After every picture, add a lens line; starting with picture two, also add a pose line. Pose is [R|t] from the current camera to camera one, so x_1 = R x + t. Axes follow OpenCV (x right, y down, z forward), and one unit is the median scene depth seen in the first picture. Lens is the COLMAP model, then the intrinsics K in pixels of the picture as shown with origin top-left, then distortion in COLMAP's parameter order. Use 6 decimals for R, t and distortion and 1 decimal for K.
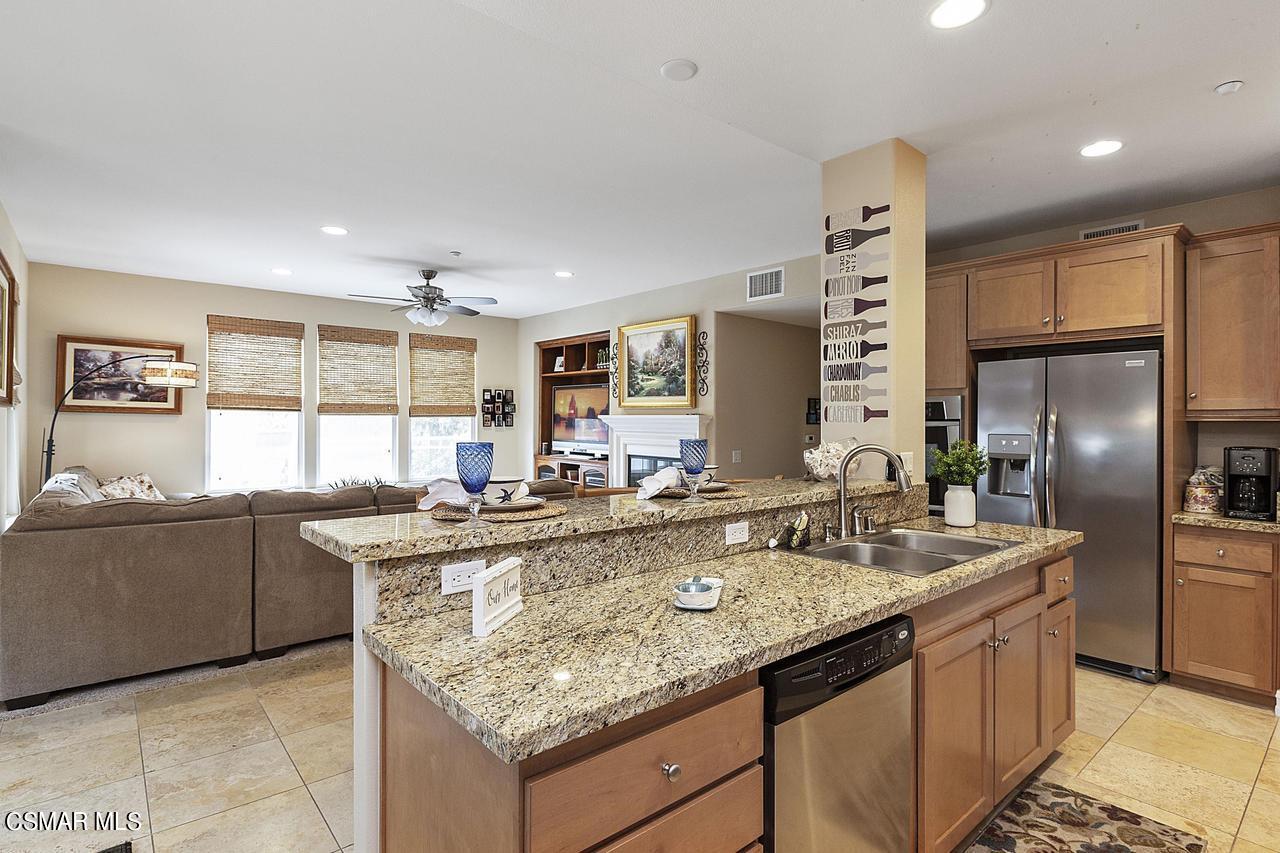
lens RADIAL K [[637.7, 0, 632.9], [0, 637.7, 421.4], [0, 0, 1]] dist [-0.008793, 0.001524]
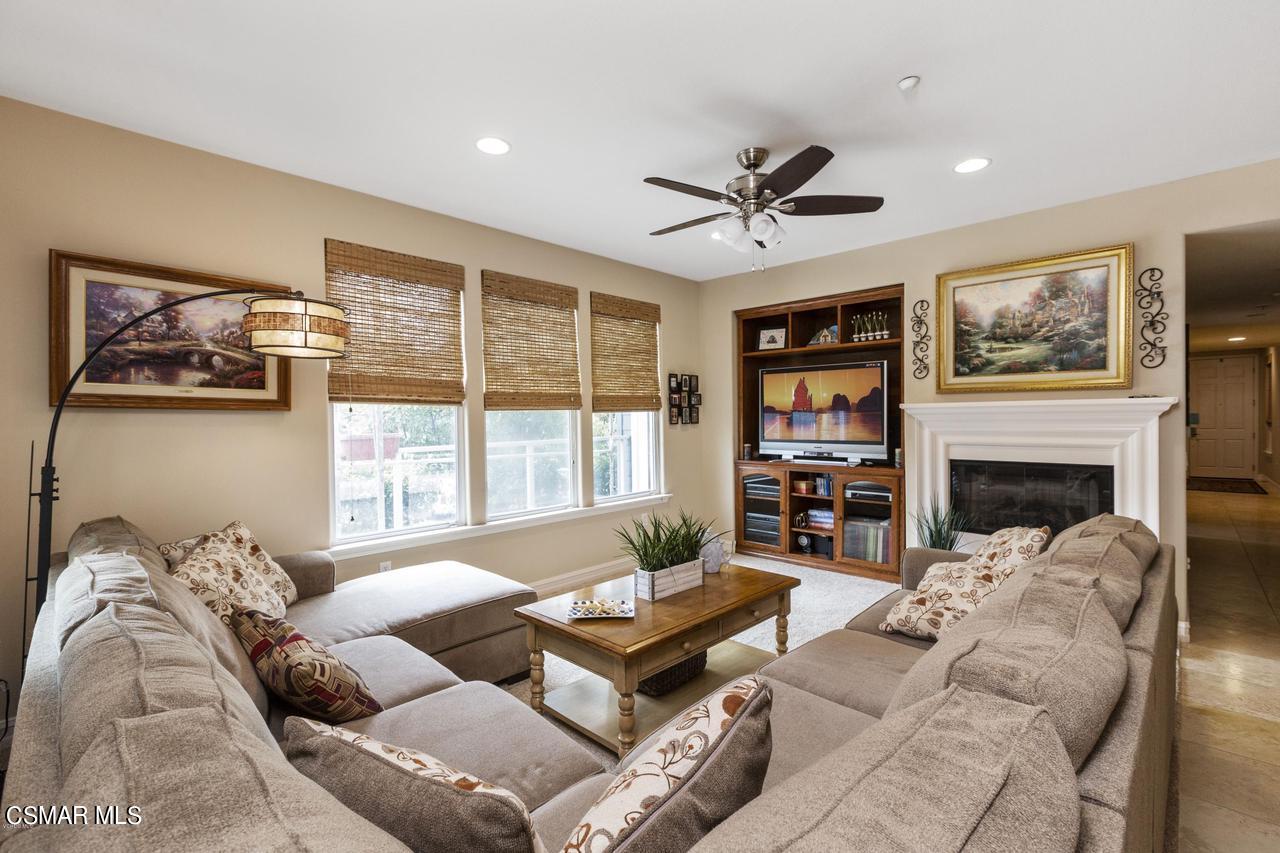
lens RADIAL K [[569.6, 0, 637.6], [0, 569.6, 426.1], [0, 0, 1]] dist [-0.002385, 0.001232]
pose [[0.994485, -0.018932, 0.103156, -0.474895], [0.017754, 0.999766, 0.012327, 0.002171], [-0.103366, -0.010428, 0.994589, 0.484619]]
